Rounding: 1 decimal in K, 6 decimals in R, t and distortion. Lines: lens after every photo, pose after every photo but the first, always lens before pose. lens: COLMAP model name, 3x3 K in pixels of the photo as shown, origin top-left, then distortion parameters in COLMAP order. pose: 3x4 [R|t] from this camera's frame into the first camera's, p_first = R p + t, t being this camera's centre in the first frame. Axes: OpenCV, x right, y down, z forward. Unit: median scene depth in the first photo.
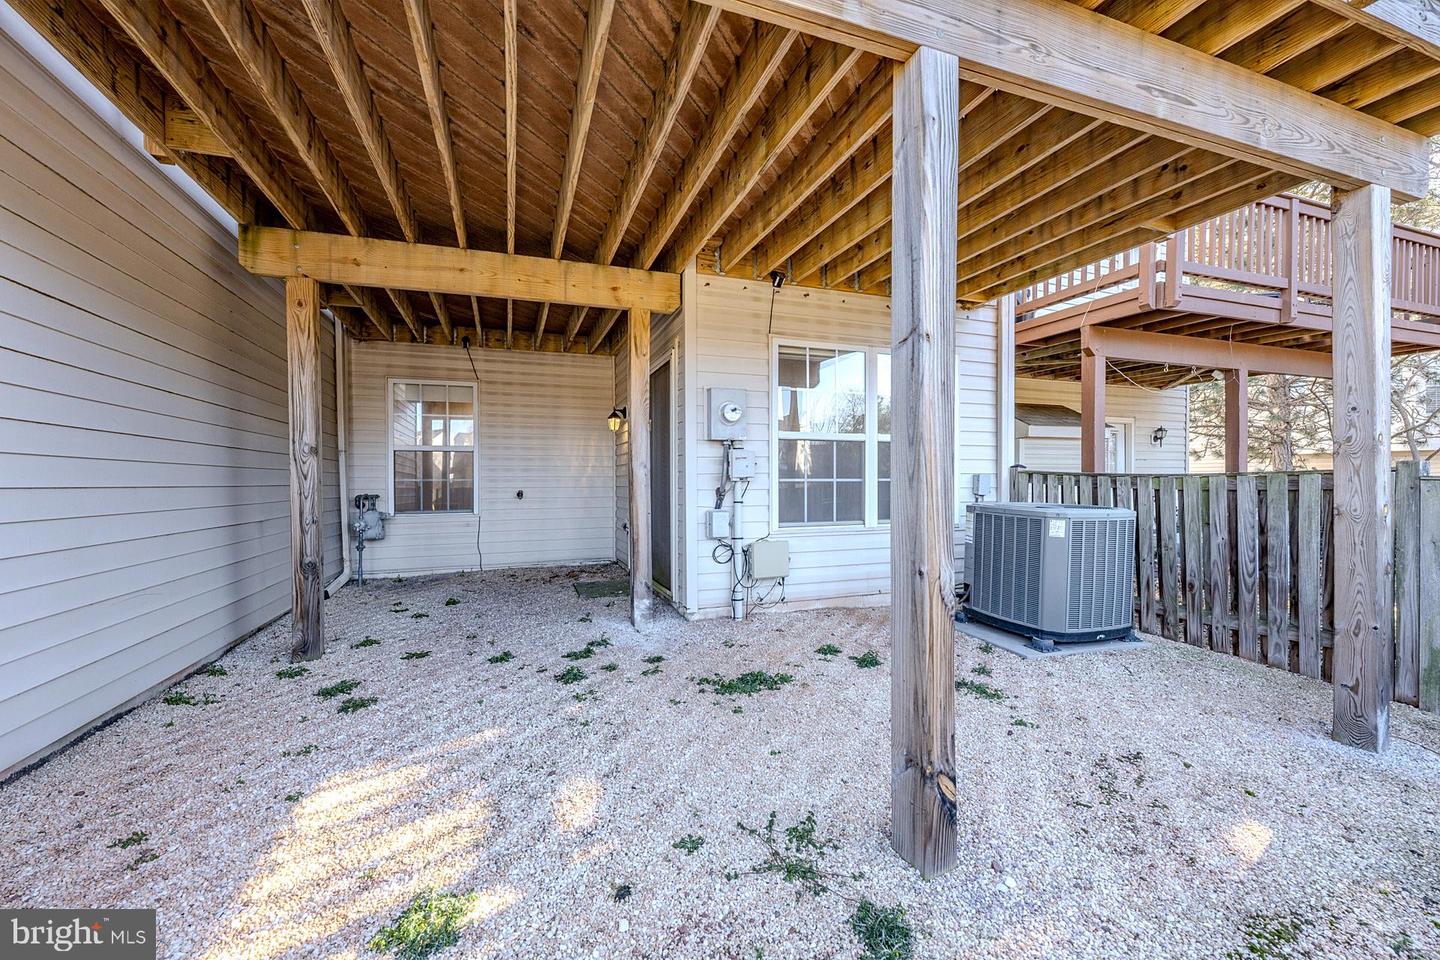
lens RADIAL K [[572.6, 0, 717.2], [0, 572.6, 487.8], [0, 0, 1]] dist [-0.000399, 0.000003]
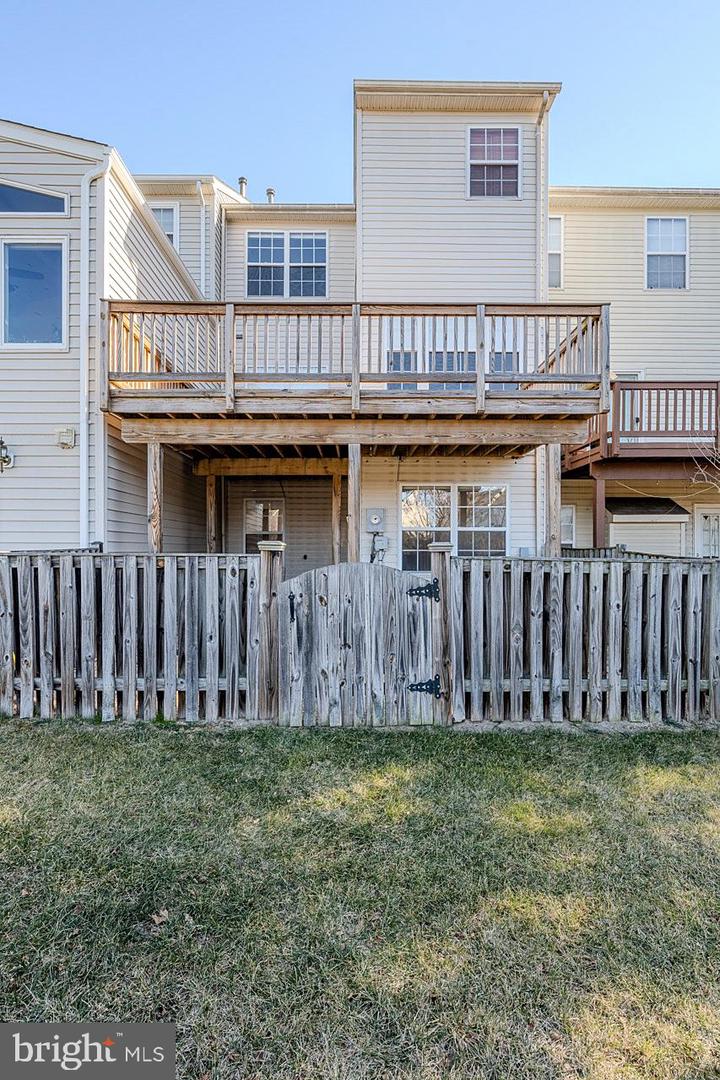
lens RADIAL K [[557.7, 0, 361.1], [0, 557.7, 544.3], [0, 0, 1]] dist [-0.003306, 0.002052]
pose [[0.943609, 0.001849, -0.331058, 0.630260], [-0.008296, 0.999802, -0.018061, 0.002871], [0.330959, 0.019789, 0.943438, -0.963132]]
